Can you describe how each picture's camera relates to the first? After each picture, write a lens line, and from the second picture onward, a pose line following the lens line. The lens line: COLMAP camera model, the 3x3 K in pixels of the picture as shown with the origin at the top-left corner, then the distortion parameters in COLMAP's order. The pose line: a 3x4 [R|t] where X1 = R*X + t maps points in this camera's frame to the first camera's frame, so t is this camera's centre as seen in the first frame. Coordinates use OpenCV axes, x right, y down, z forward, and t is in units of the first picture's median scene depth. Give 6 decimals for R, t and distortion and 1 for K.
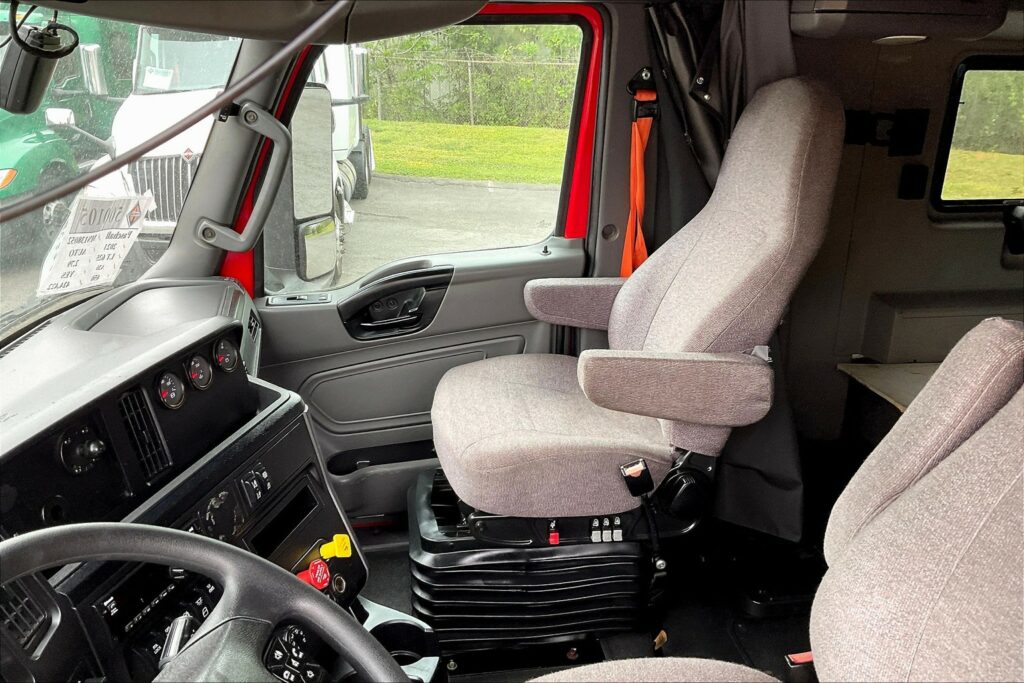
lens RADIAL K [[843.8, 0, 512.0], [0, 843.8, 341.5], [0, 0, 1]] dist [0.112738, -0.194907]
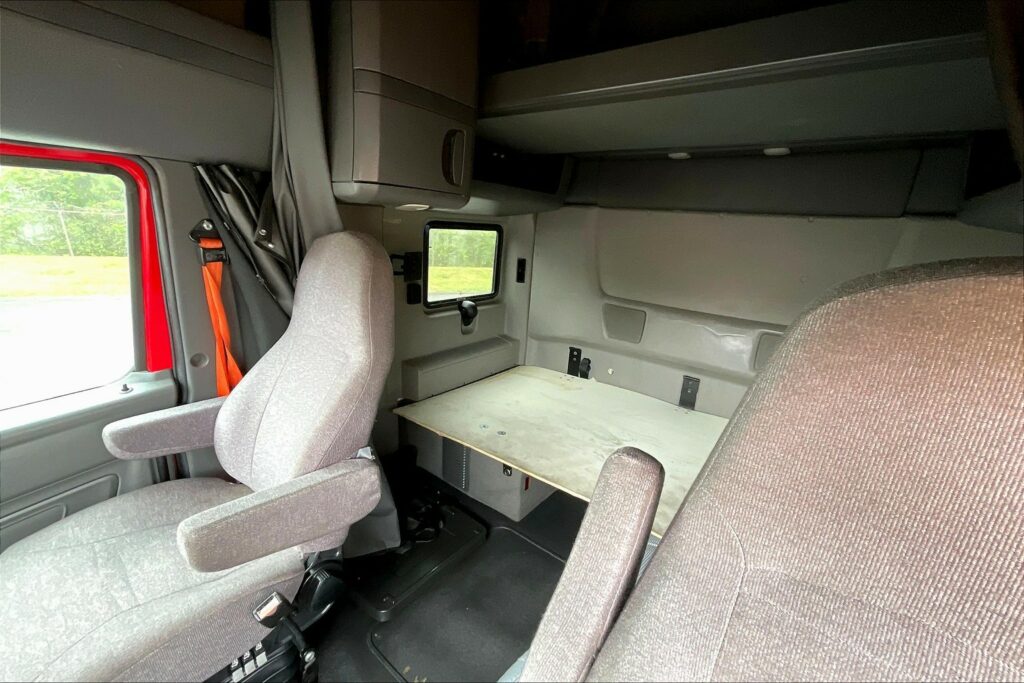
lens RADIAL K [[415.6, 0, 512.0], [0, 415.6, 341.5], [0, 0, 1]] dist [-0.010520, 0.007101]
pose [[0.732275, -0.156080, 0.662882, 0.065351], [0.179663, 0.983174, 0.033023, -0.107317], [-0.656882, 0.094913, 0.747996, 0.337937]]
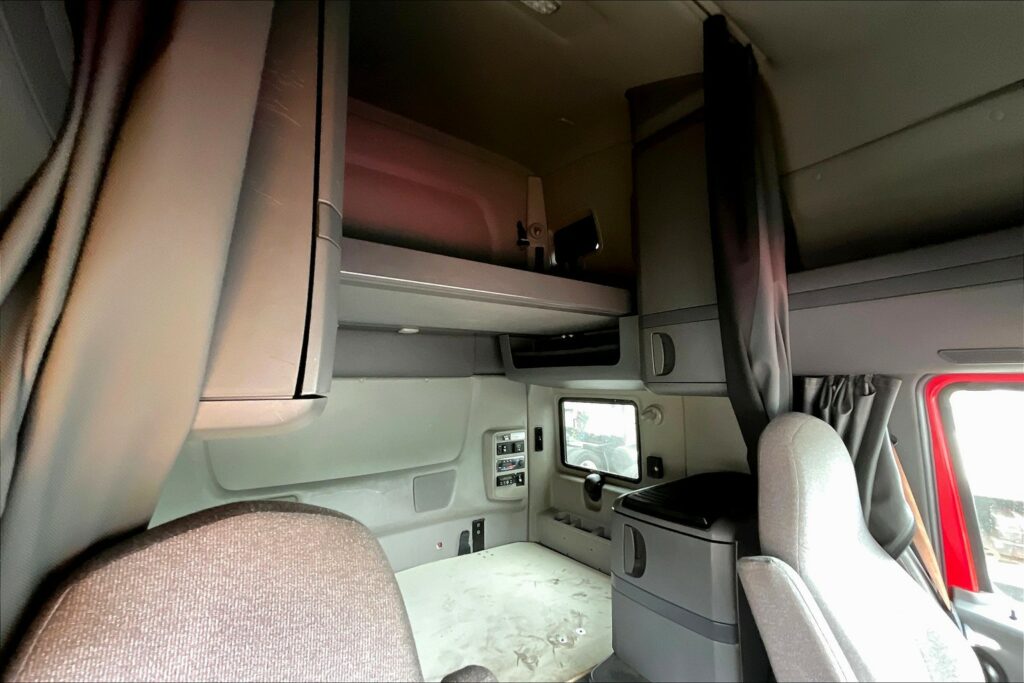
lens RADIAL K [[415.5, 0, 512.0], [0, 415.5, 341.5], [0, 0, 1]] dist [-0.000364, -0.000274]
pose [[-0.450676, 0.057606, 0.890827, 0.018244], [0.293875, 0.951865, 0.087121, -0.354253], [-0.842928, 0.301055, -0.445912, 0.842643]]
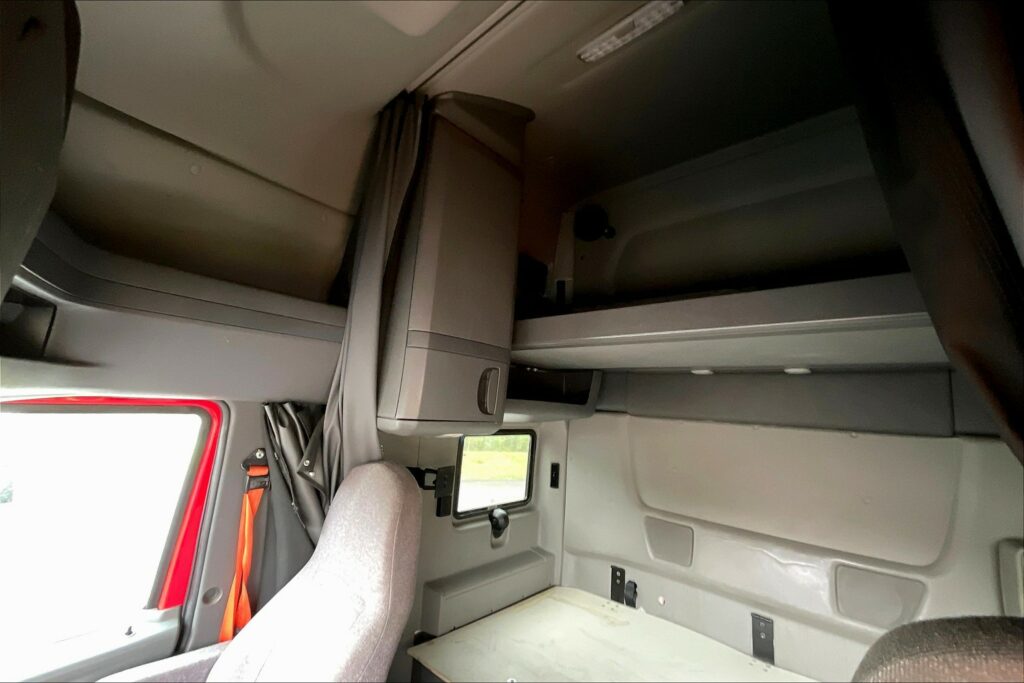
lens RADIAL K [[415.6, 0, 512.0], [0, 415.6, 341.5], [0, 0, 1]] dist [-0.010520, 0.007101]
pose [[0.786917, 0.124616, 0.604345, 0.063183], [0.159059, 0.905334, -0.393790, -0.170147], [-0.596206, 0.406007, 0.692601, 0.304637]]
